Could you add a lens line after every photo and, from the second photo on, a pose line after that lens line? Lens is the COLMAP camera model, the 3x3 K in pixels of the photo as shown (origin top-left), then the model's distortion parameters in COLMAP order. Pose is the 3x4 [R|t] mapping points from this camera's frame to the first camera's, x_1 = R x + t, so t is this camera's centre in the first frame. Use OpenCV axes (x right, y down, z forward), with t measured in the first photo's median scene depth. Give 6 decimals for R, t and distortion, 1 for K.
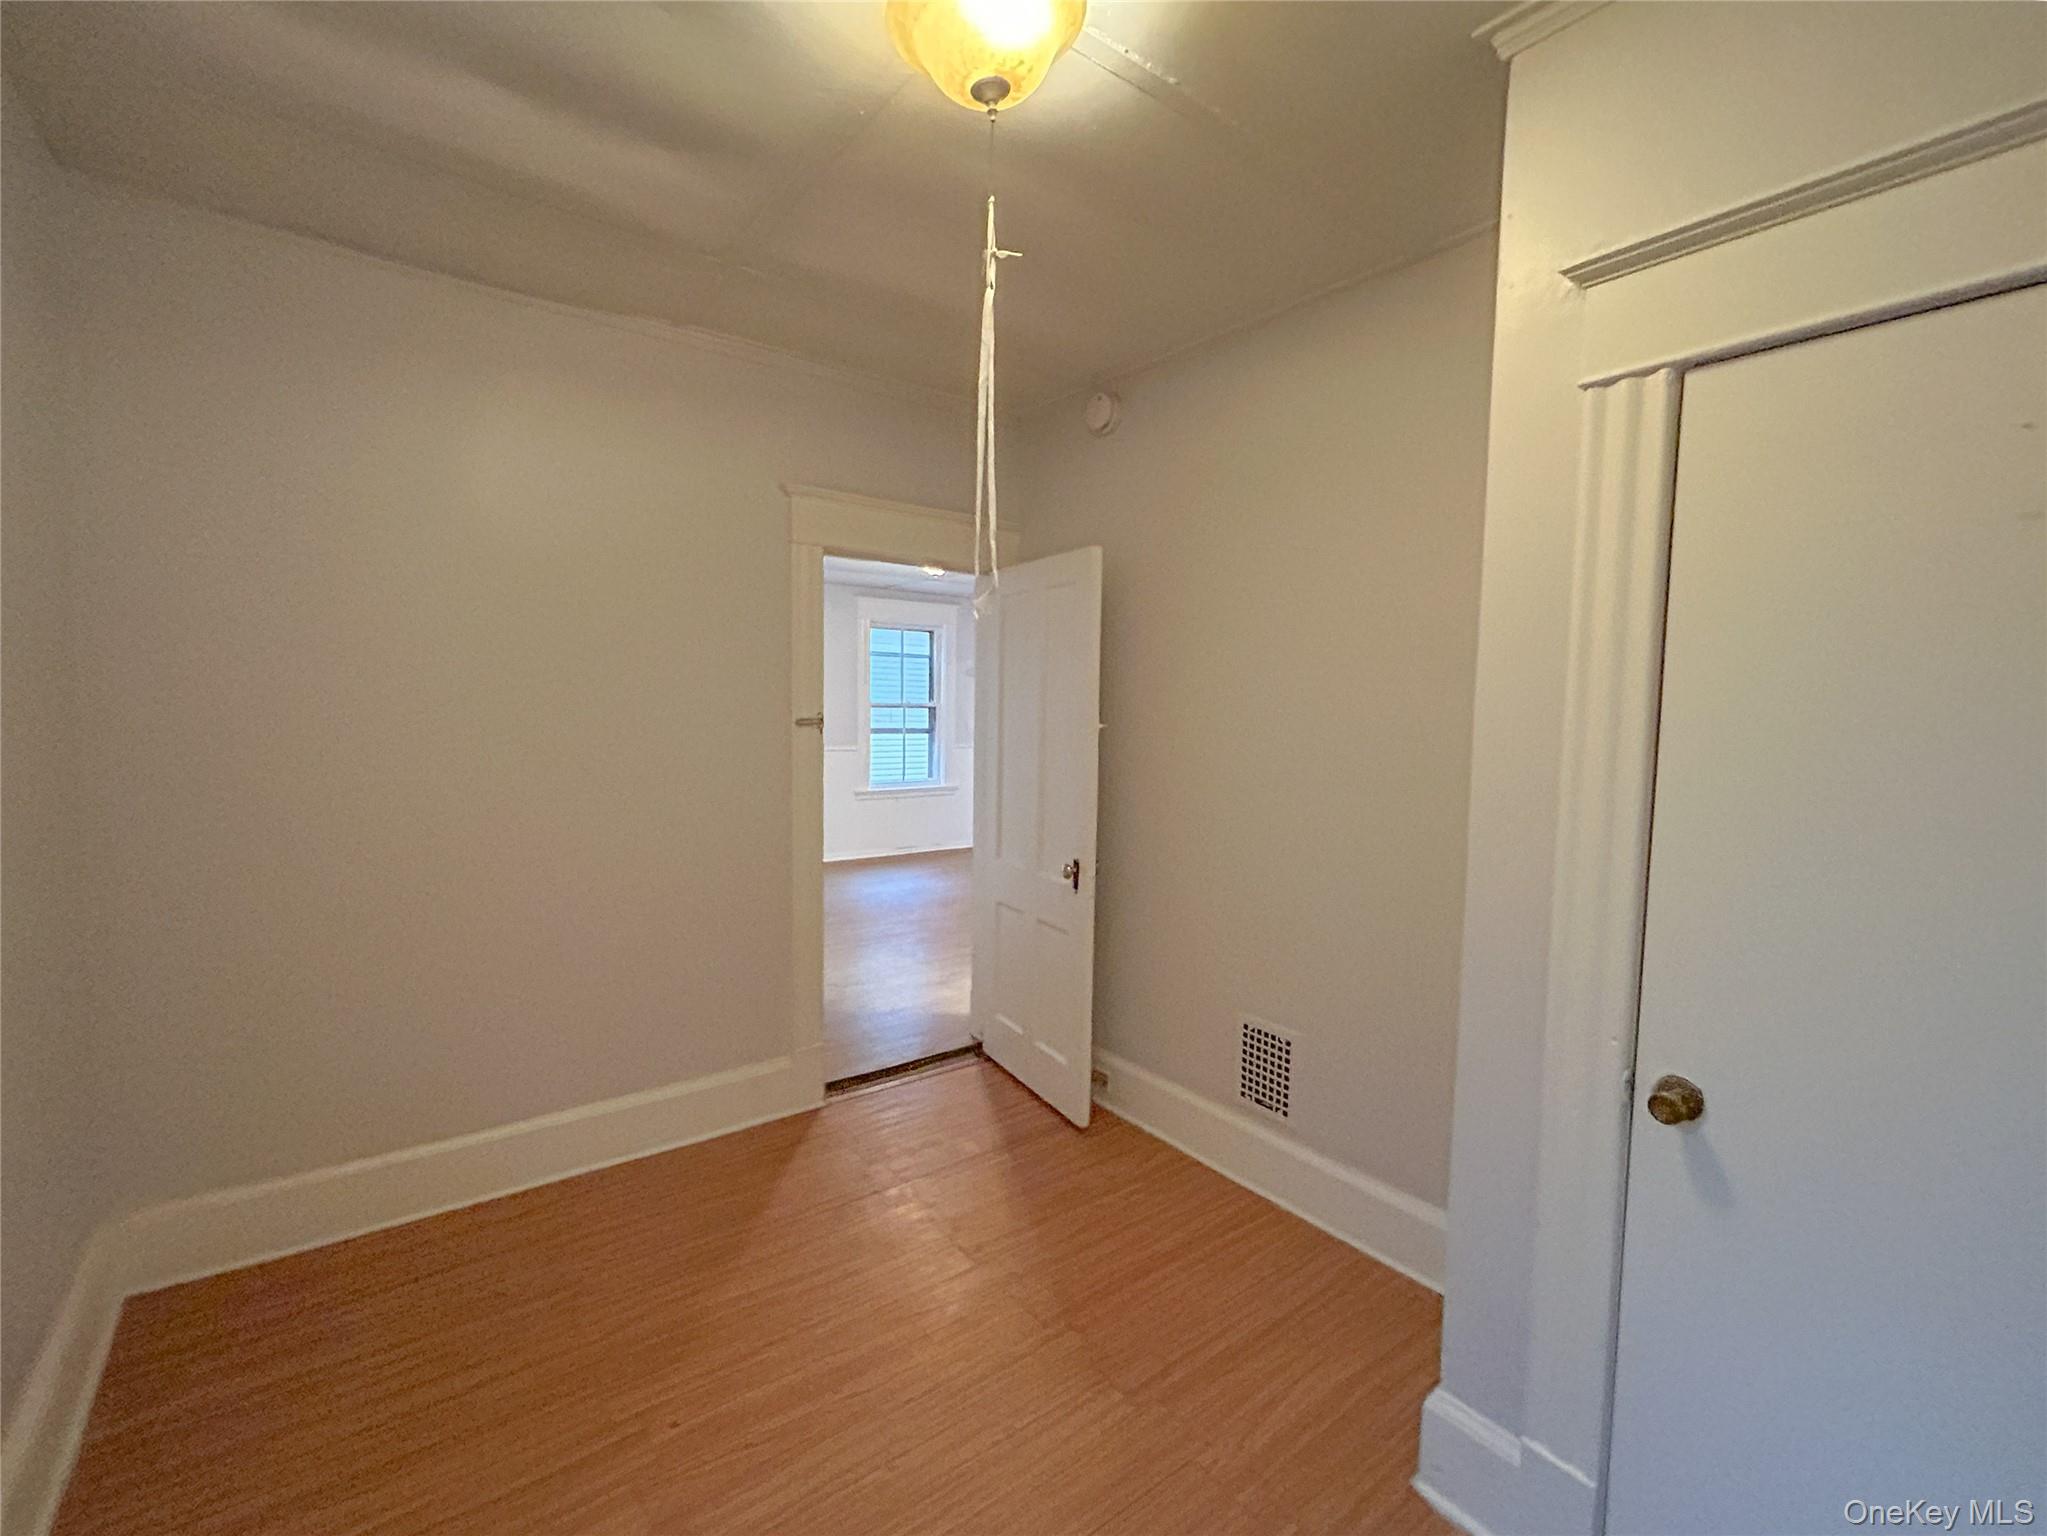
lens RADIAL K [[864.9, 0, 1020.7], [0, 864.9, 764.9], [0, 0, 1]] dist [-0.001078, -0.000128]
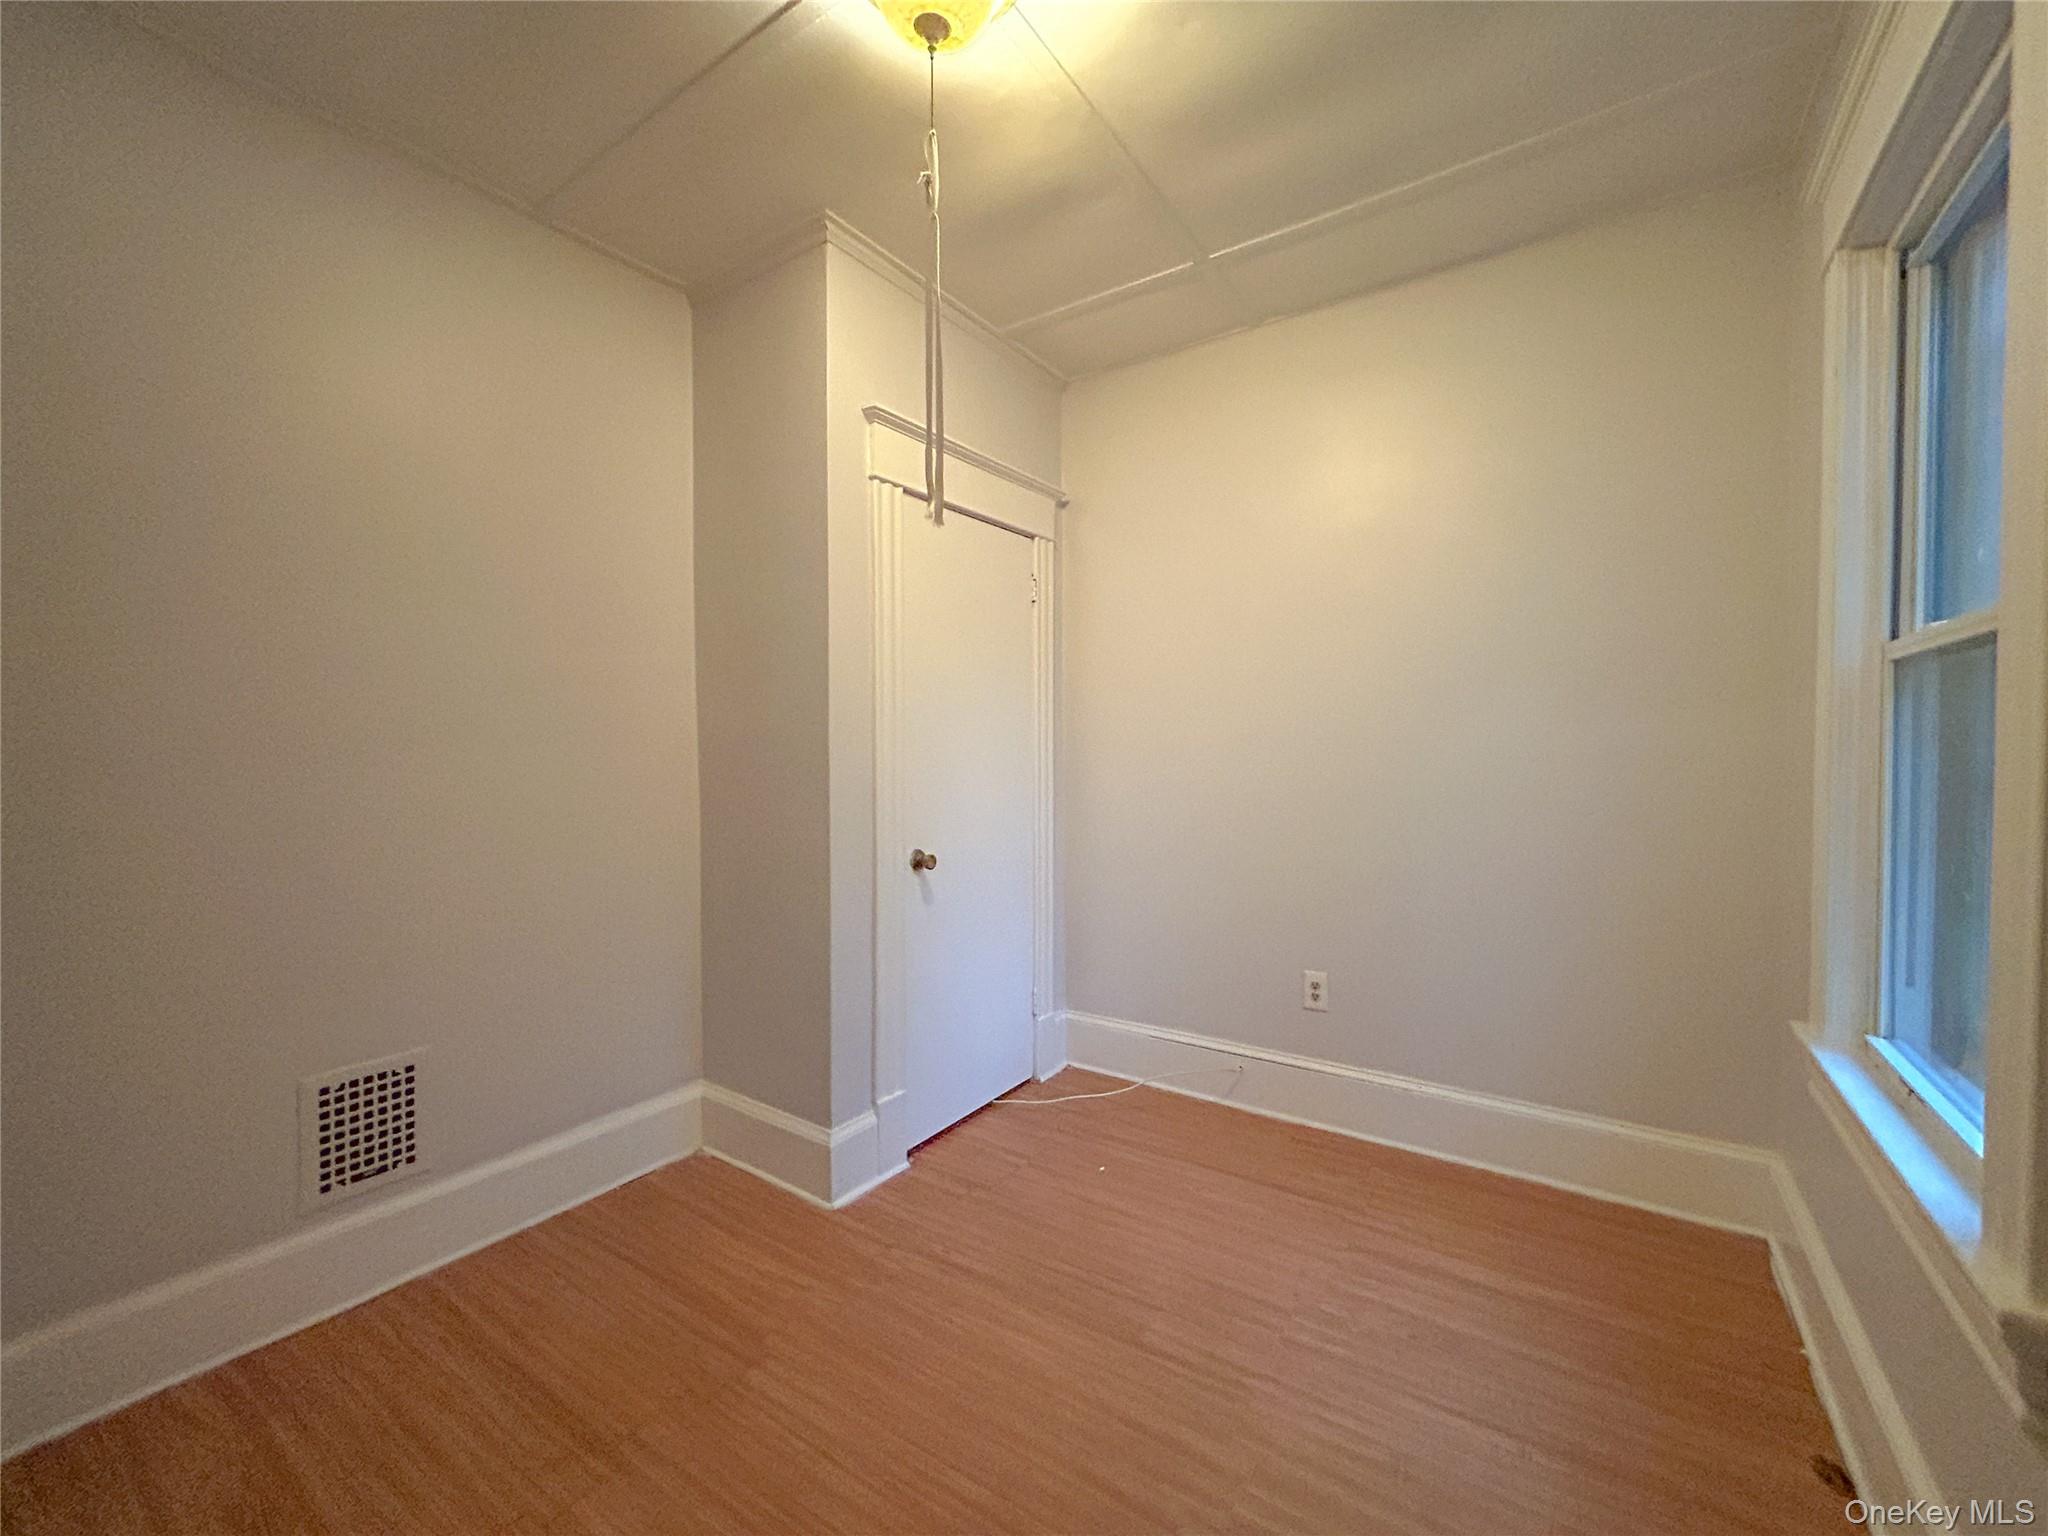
lens RADIAL K [[865.3, 0, 1021.2], [0, 865.3, 764.9], [0, 0, 1]] dist [-0.001078, -0.000128]
pose [[-0.336586, -0.034059, 0.941037, -0.606492], [0.052044, 0.997145, 0.054704, 0.034535], [-0.940213, 0.067388, -0.333853, 0.725865]]
